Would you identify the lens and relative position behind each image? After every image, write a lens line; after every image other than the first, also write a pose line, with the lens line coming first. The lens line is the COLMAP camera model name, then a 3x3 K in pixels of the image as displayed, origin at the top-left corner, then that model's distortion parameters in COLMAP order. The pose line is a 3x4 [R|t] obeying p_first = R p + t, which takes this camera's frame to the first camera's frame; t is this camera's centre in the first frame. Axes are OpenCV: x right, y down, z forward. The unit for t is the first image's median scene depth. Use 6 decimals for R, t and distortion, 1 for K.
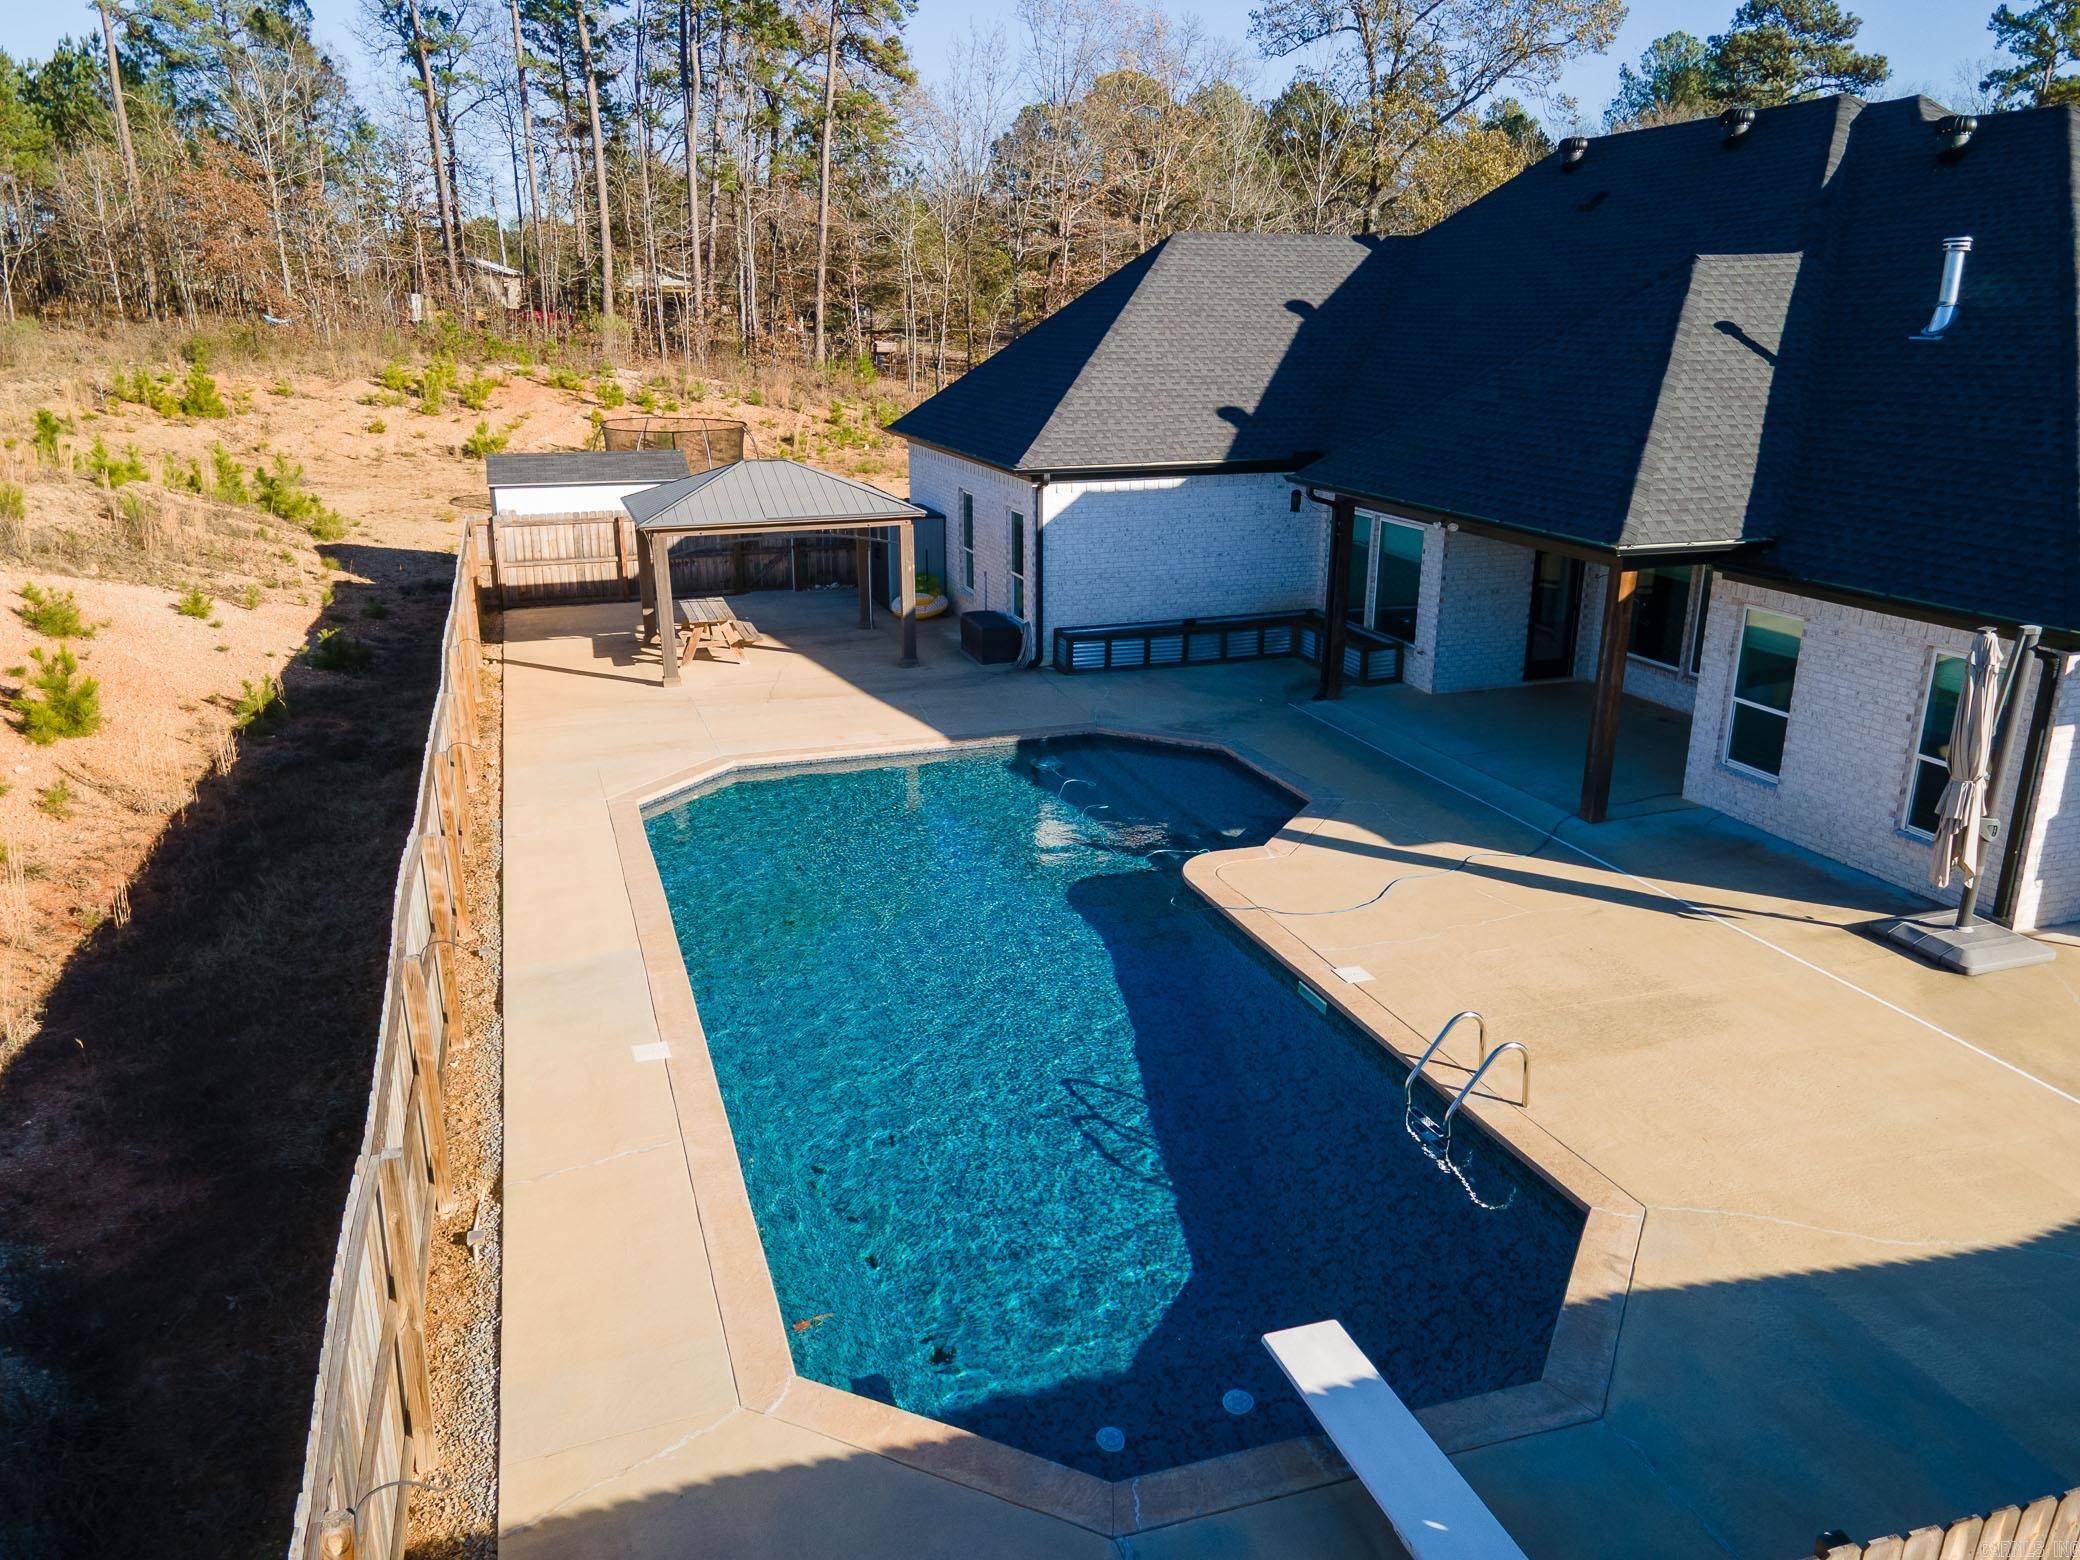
lens RADIAL K [[1506.4, 0, 972.5], [0, 1506.4, 815.6], [0, 0, 1]] dist [0.049840, -0.004862]
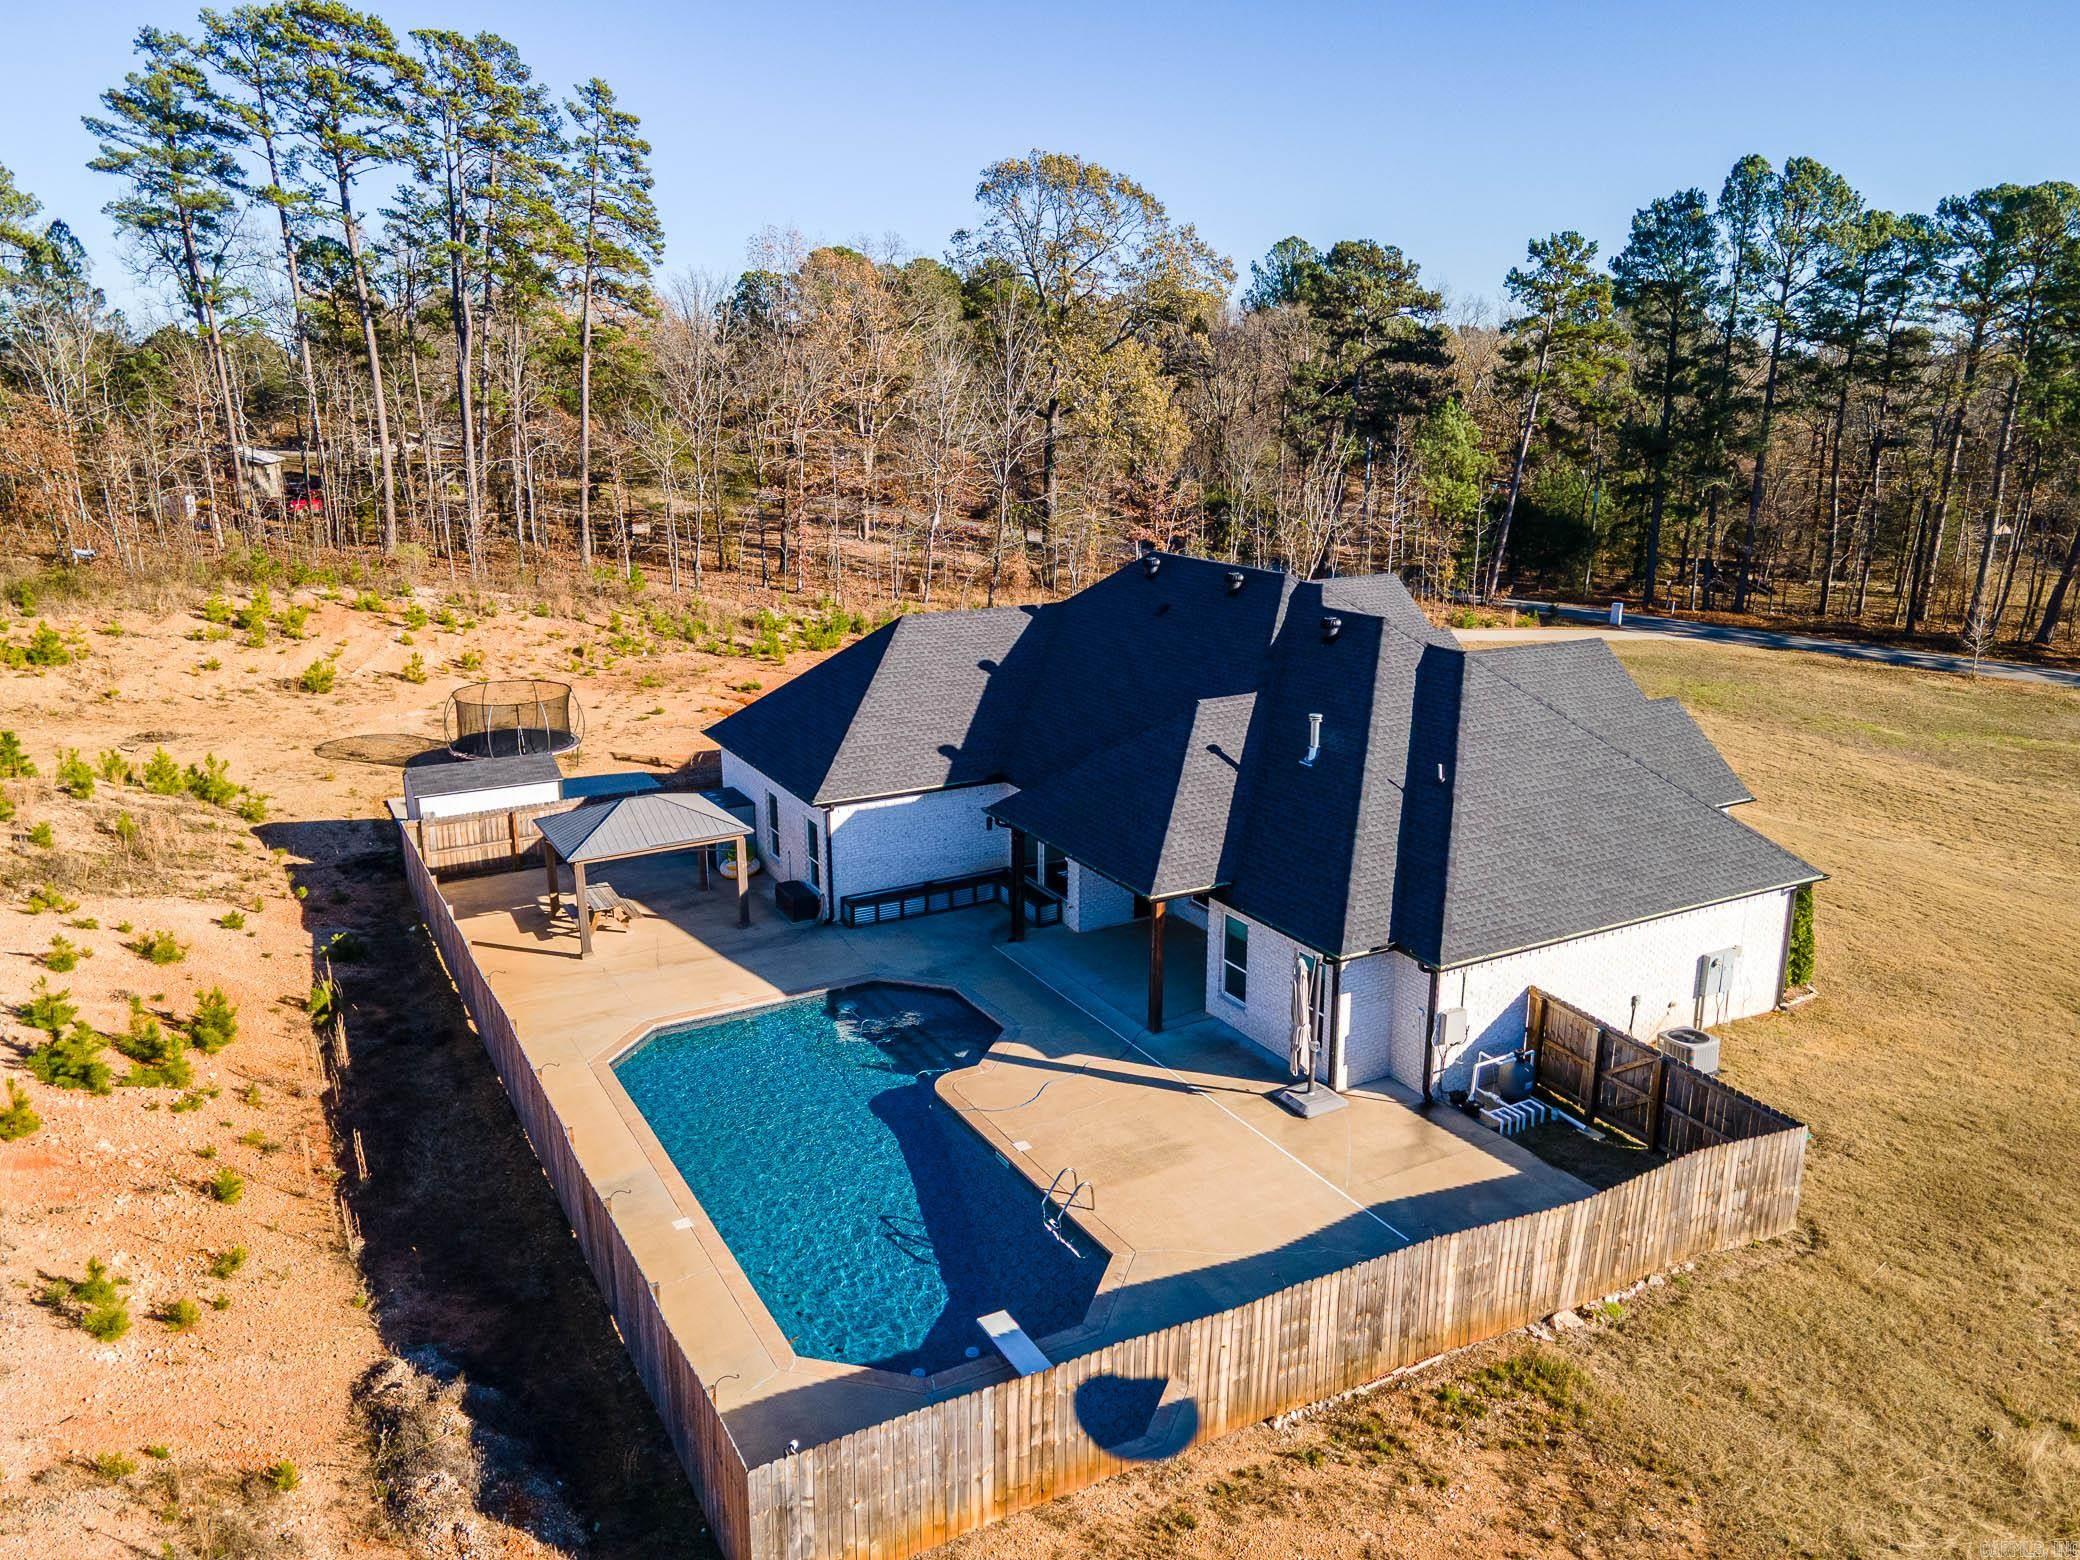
lens RADIAL K [[1690.0, 0, 1015.6], [0, 1690.0, 779.7], [0, 0, 1]] dist [0.073492, 0.001880]
pose [[0.979428, -0.046244, 0.196426, -0.104679], [0.052752, 0.998214, -0.028027, -0.188756], [-0.194779, 0.037812, 0.980118, -0.727647]]
